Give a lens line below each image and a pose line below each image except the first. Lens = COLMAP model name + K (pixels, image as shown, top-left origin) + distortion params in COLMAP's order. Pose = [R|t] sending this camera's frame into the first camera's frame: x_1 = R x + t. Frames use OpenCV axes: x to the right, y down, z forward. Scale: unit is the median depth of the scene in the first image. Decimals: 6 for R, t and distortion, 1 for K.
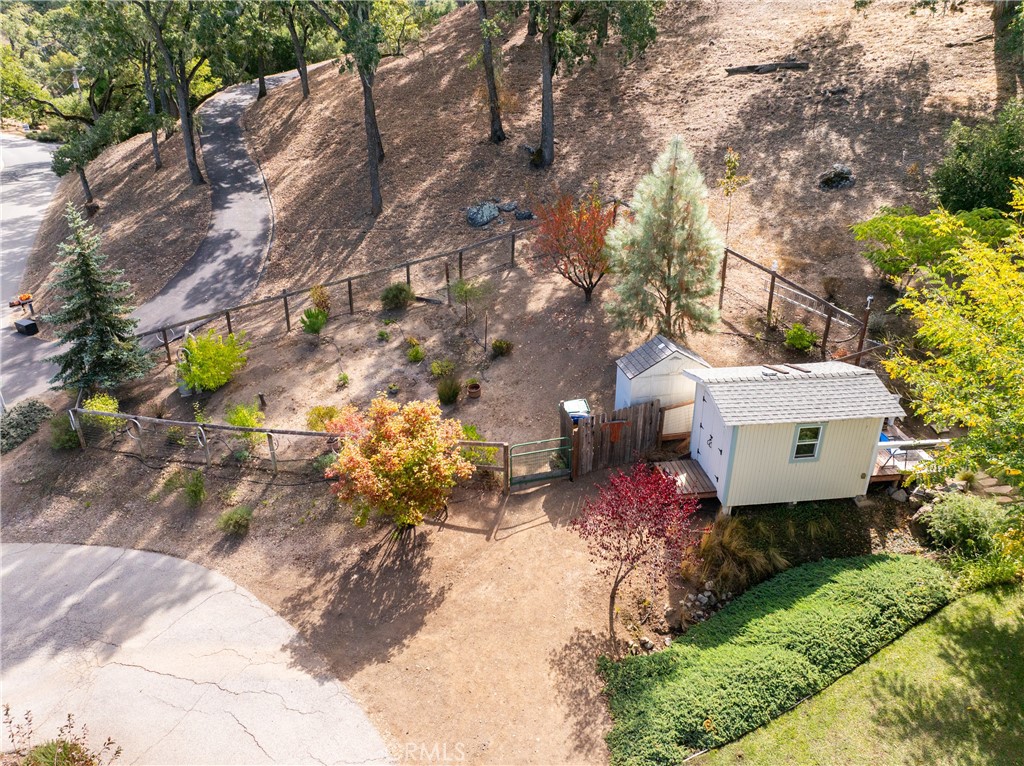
lens RADIAL K [[725.8, 0, 512.0], [0, 725.8, 383.0], [0, 0, 1]] dist [-0.002427, -0.053903]
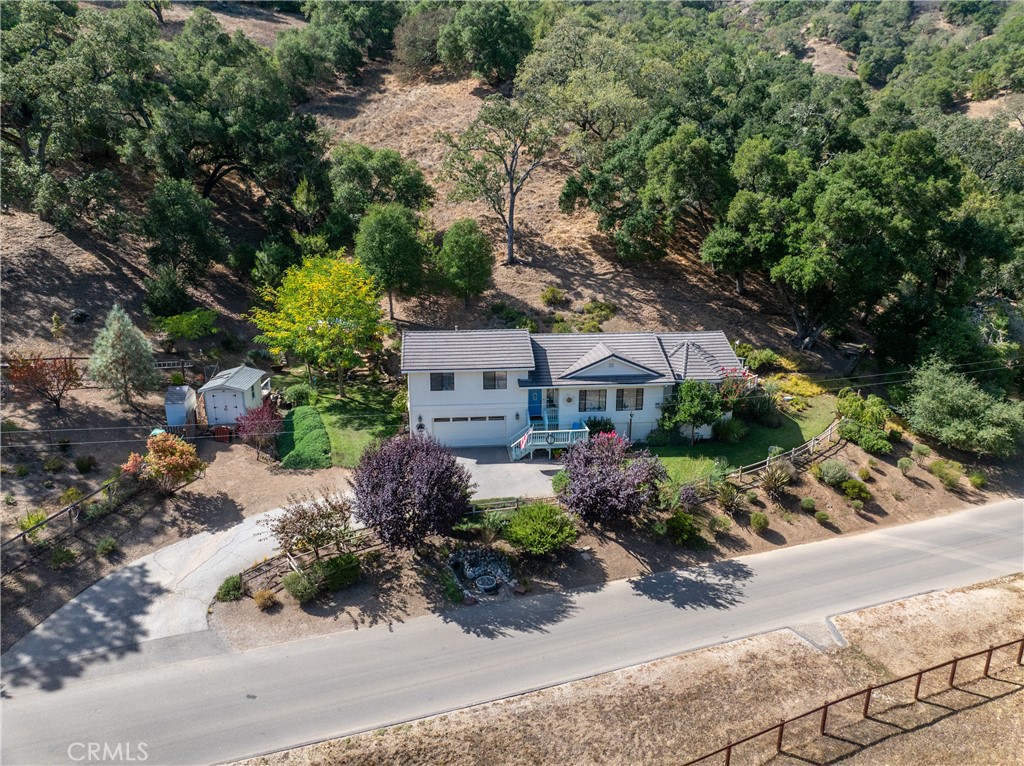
lens RADIAL K [[716.1, 0, 512.0], [0, 716.1, 383.0], [0, 0, 1]] dist [-0.061444, 0.037130]
pose [[0.063436, -0.286042, 0.956115, -2.052236], [0.429758, 0.872494, 0.232512, -0.144606], [-0.900713, 0.396149, 0.178276, -0.386539]]
